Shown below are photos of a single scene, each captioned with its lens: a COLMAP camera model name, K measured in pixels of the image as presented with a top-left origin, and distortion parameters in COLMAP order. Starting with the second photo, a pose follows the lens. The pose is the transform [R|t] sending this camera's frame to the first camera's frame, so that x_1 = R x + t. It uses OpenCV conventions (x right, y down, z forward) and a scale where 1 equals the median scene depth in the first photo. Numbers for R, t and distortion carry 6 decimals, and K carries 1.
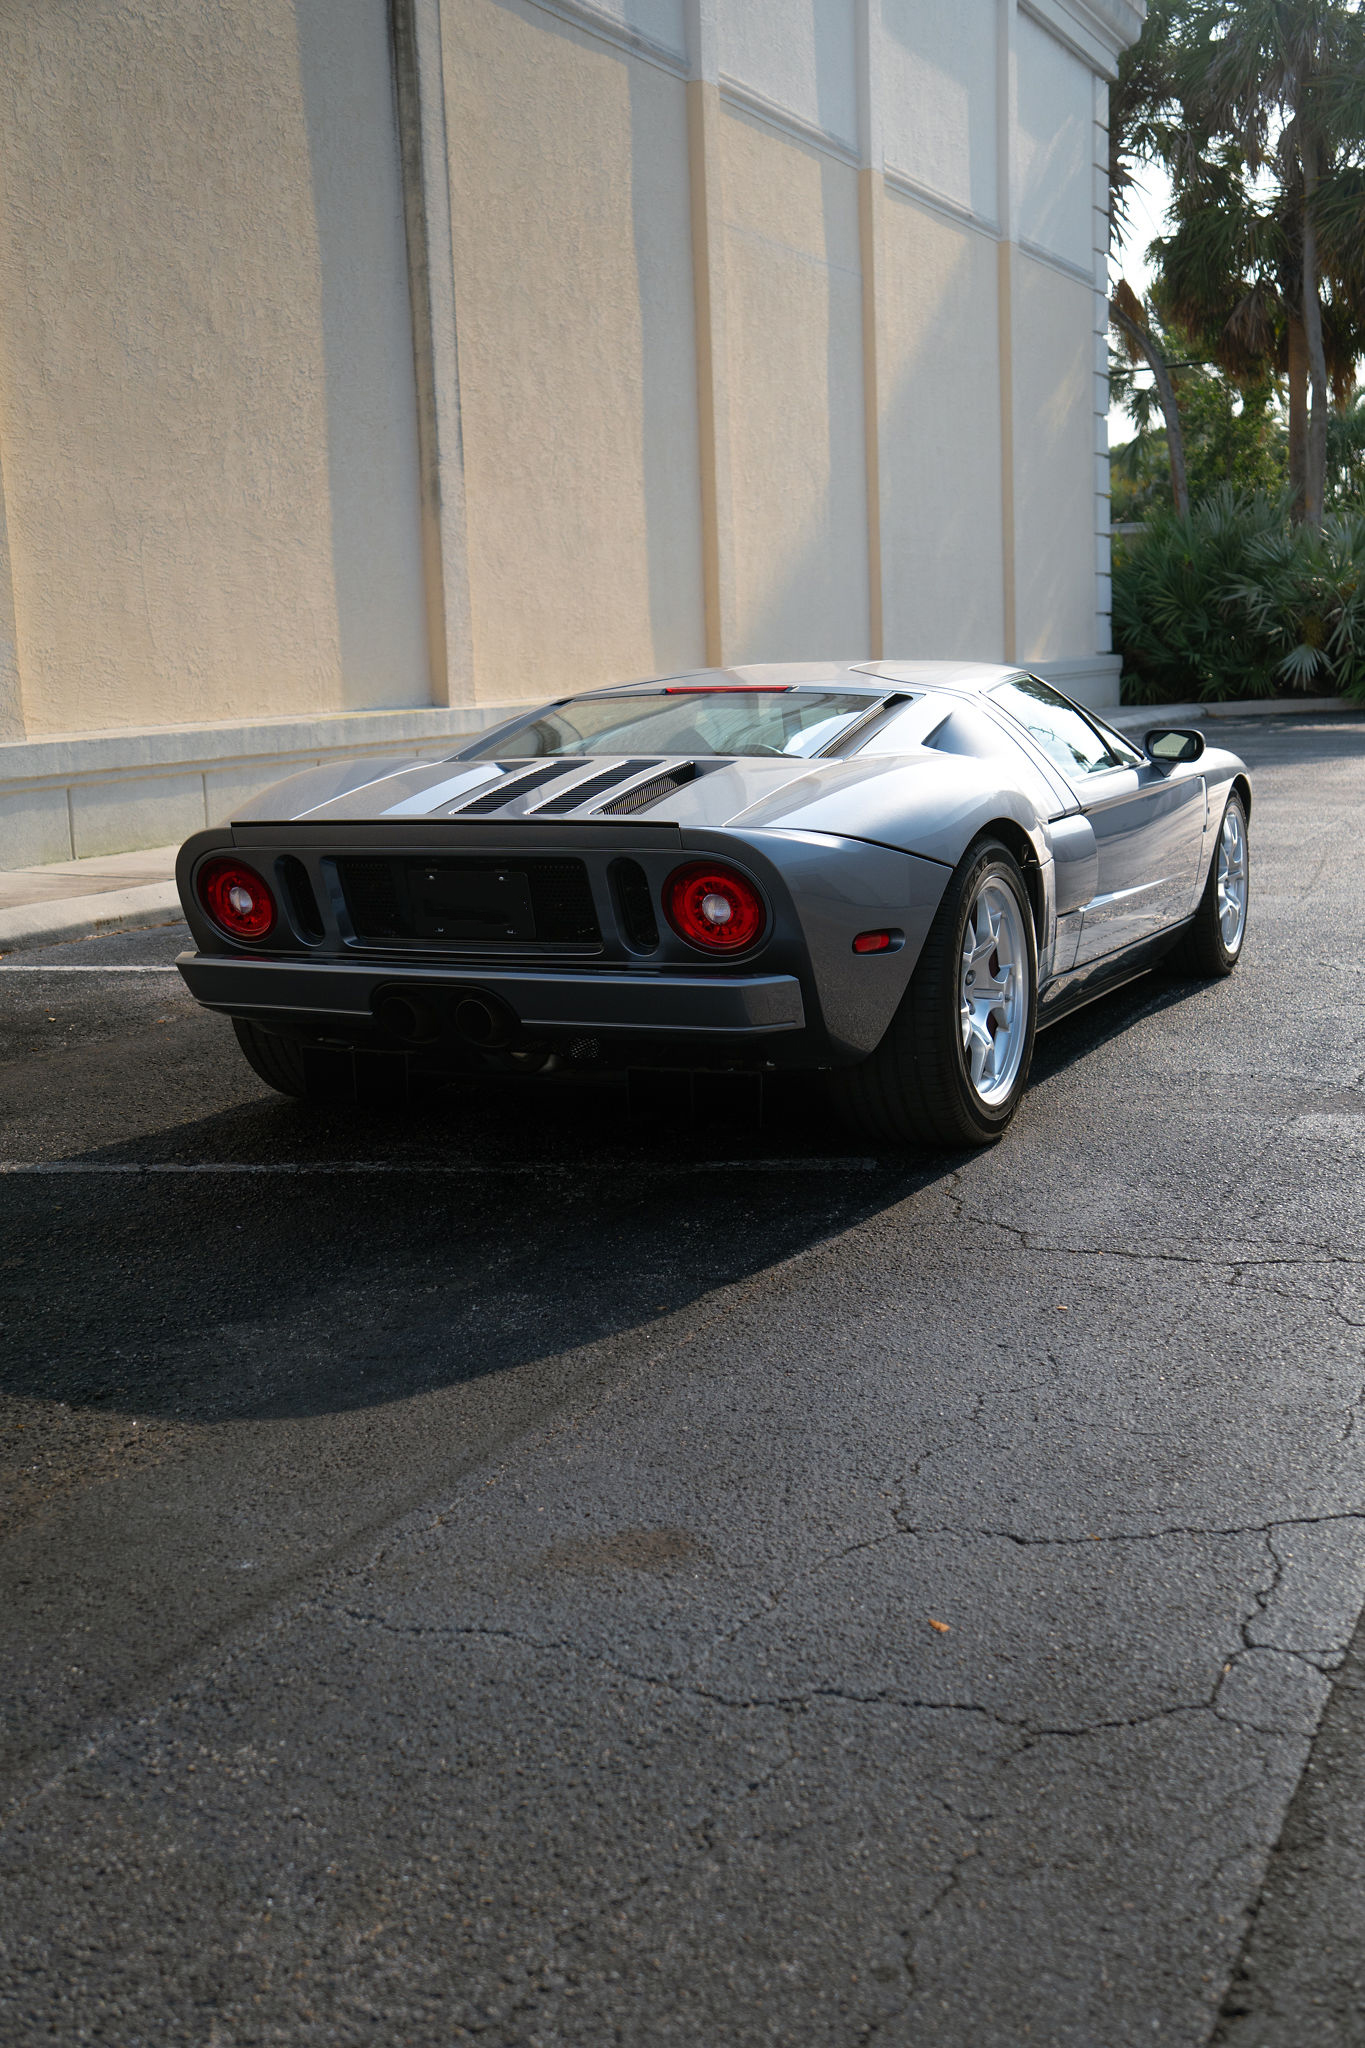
lens RADIAL K [[2285.8, 0, 666.1], [0, 2285.8, 1039.2], [0, 0, 1]] dist [0.012667, 0.000000]
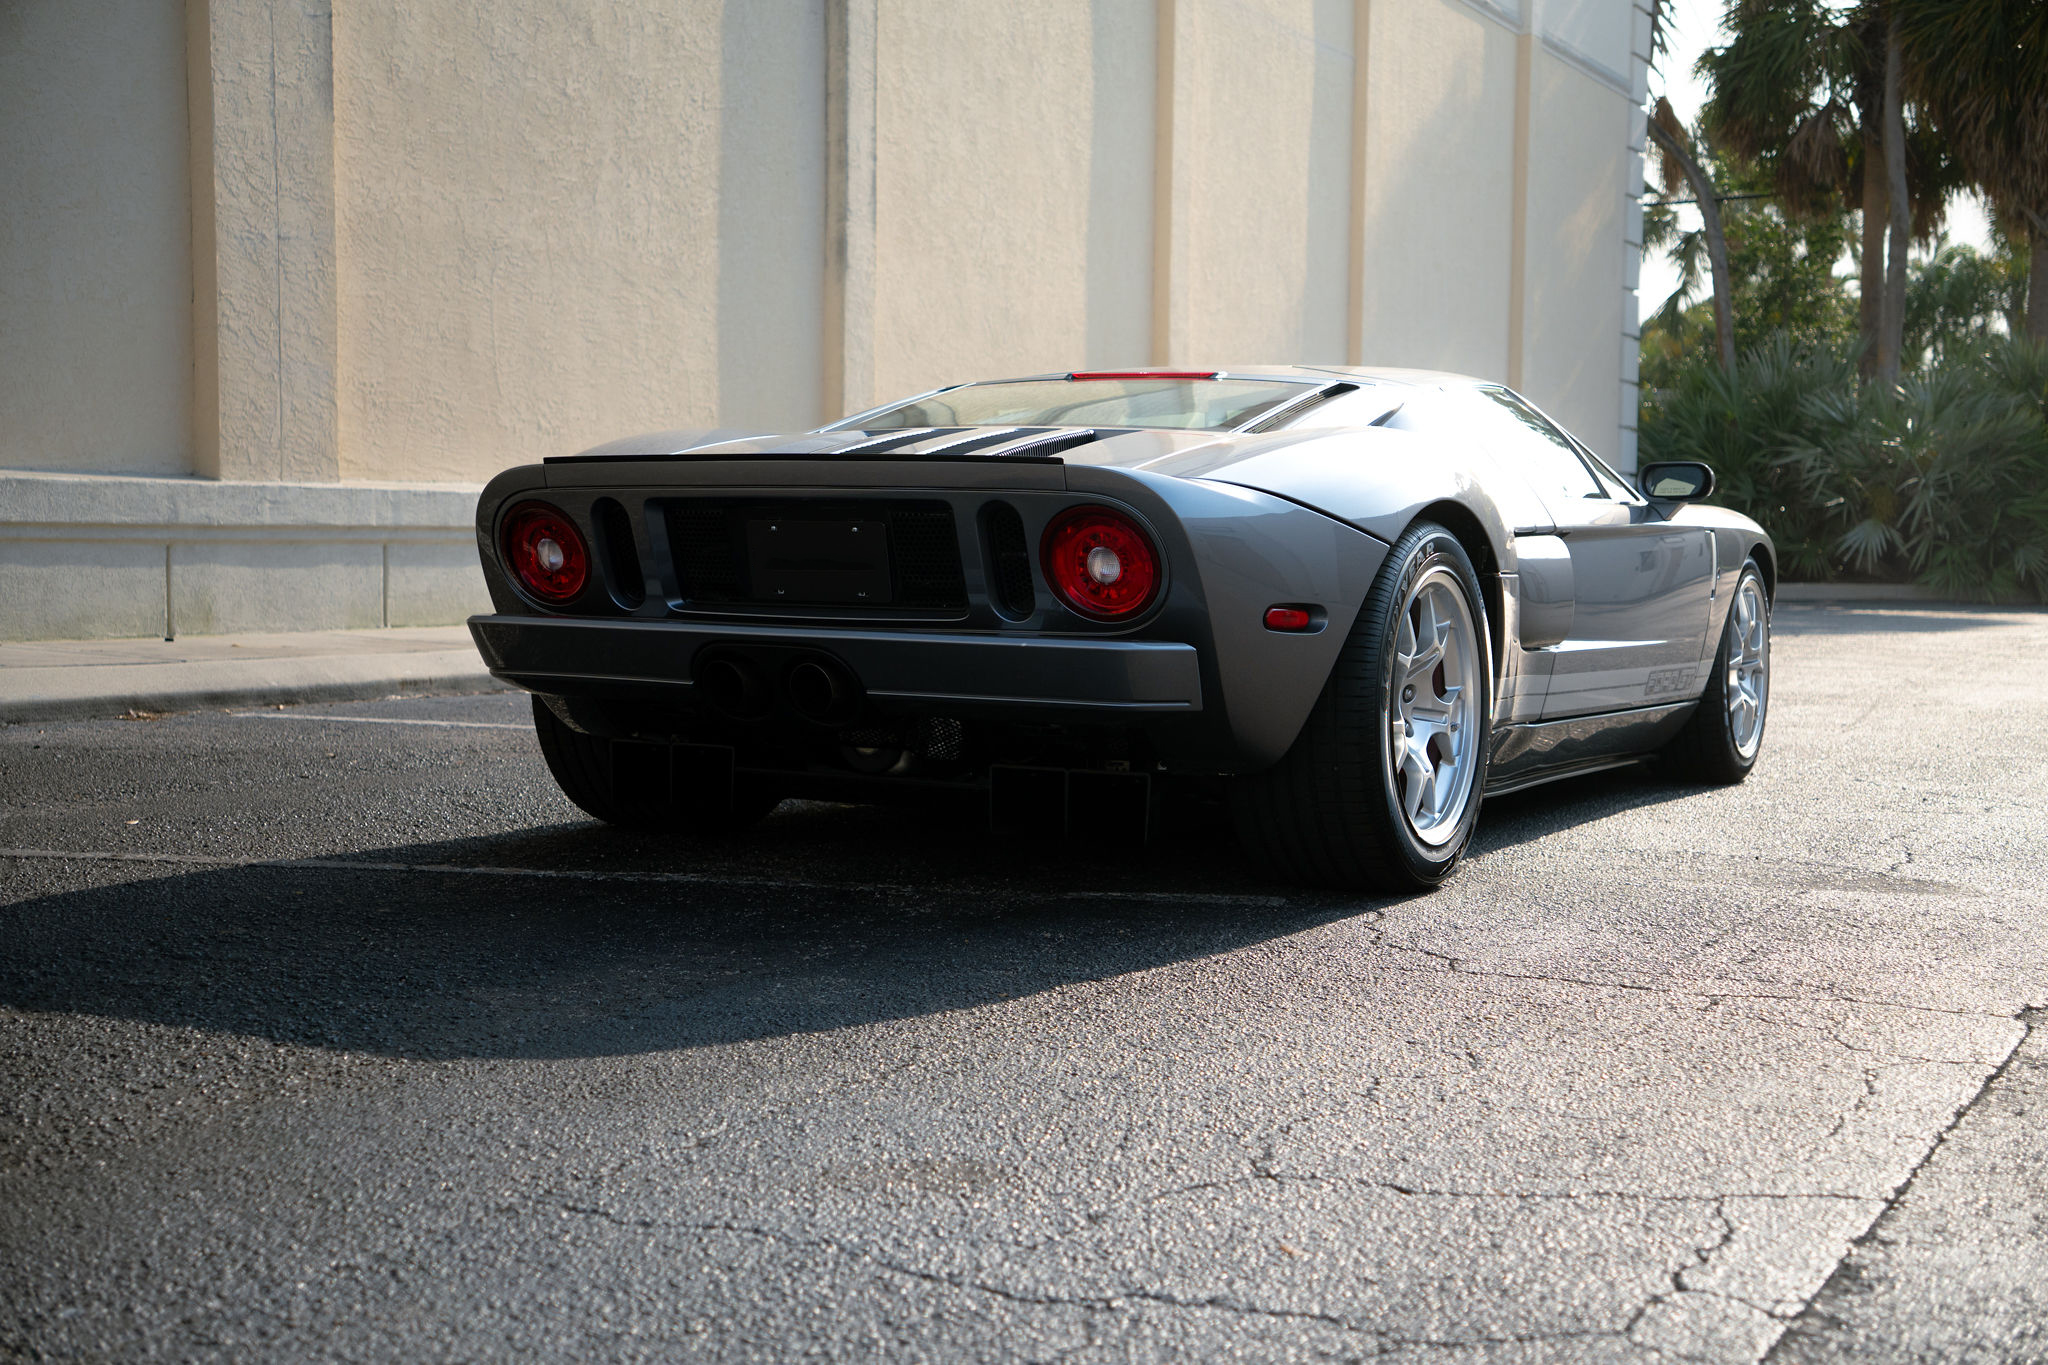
lens RADIAL K [[2694.4, 0, 1014.9], [0, 2694.4, 674.6], [0, 0, 1]] dist [0.161483, 0.000000]
pose [[0.998075, 0.051124, -0.035109, 0.009756], [-0.054834, 0.991915, -0.114442, 0.036434], [0.028975, 0.116147, 0.992809, 0.005275]]
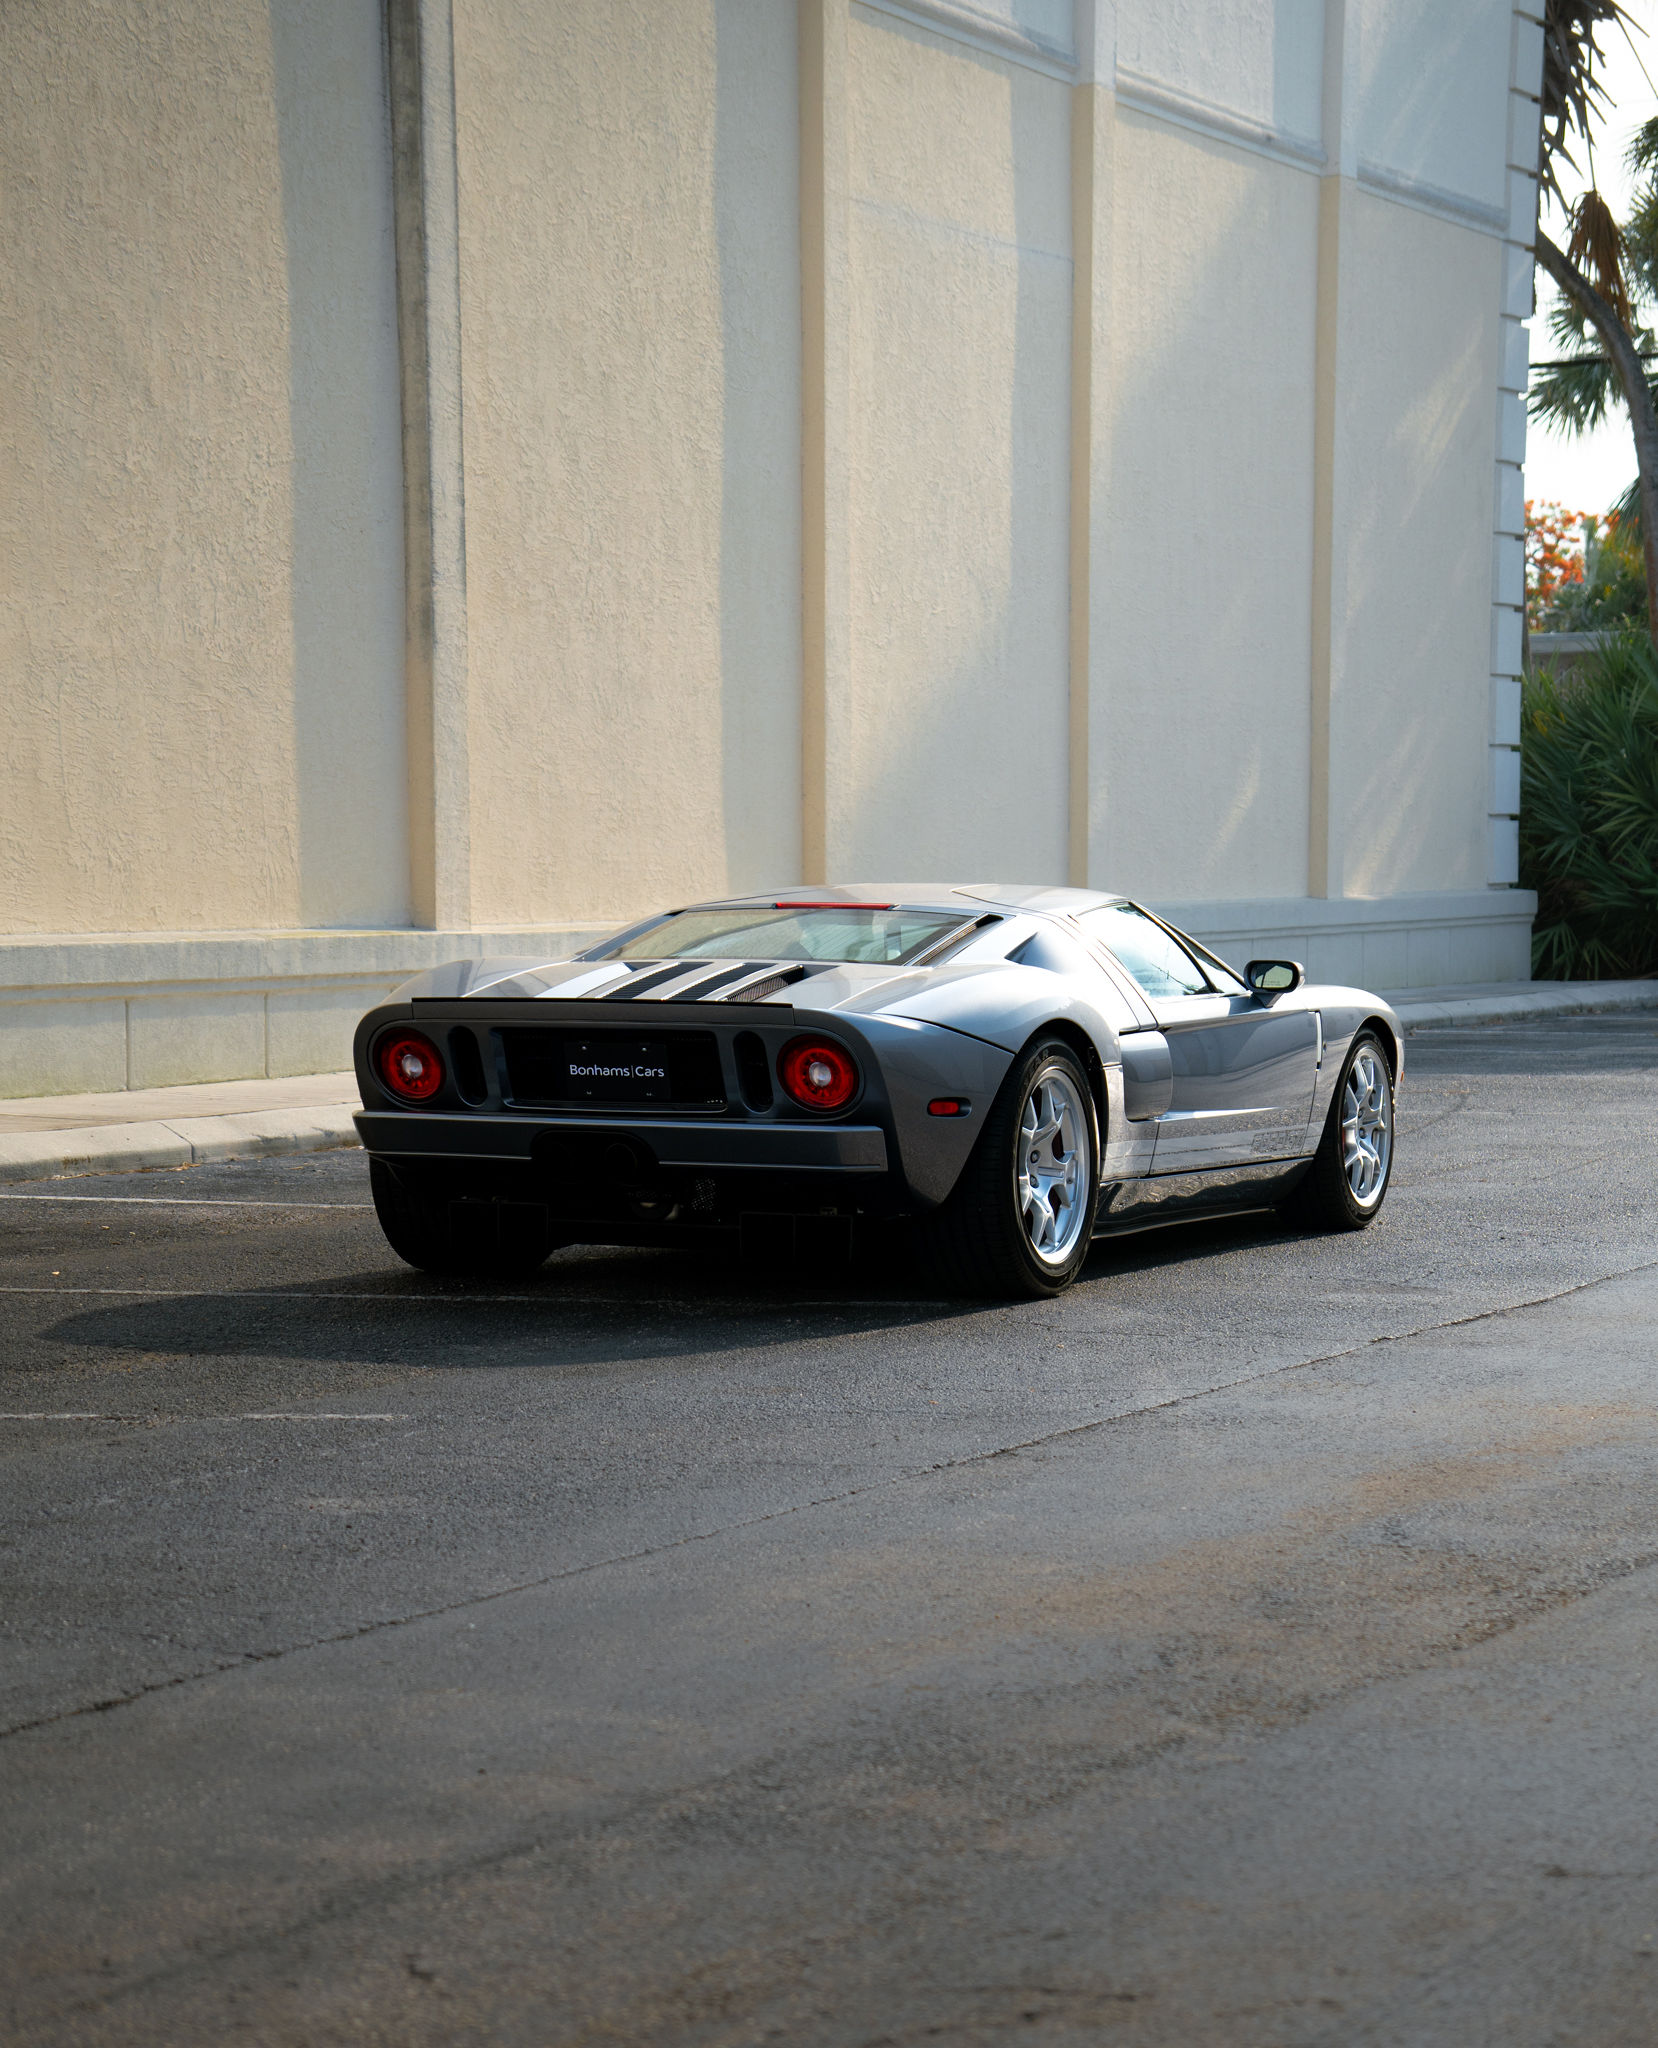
lens RADIAL K [[5272.8, 0, 841.2], [0, 5272.8, 1299.5], [0, 0, 1]] dist [0.596858, 0.000000]
pose [[0.999015, 0.032593, 0.030103, -0.018246], [-0.029936, 0.995944, -0.084845, 0.114898], [-0.032746, 0.083860, 0.995939, -0.692227]]
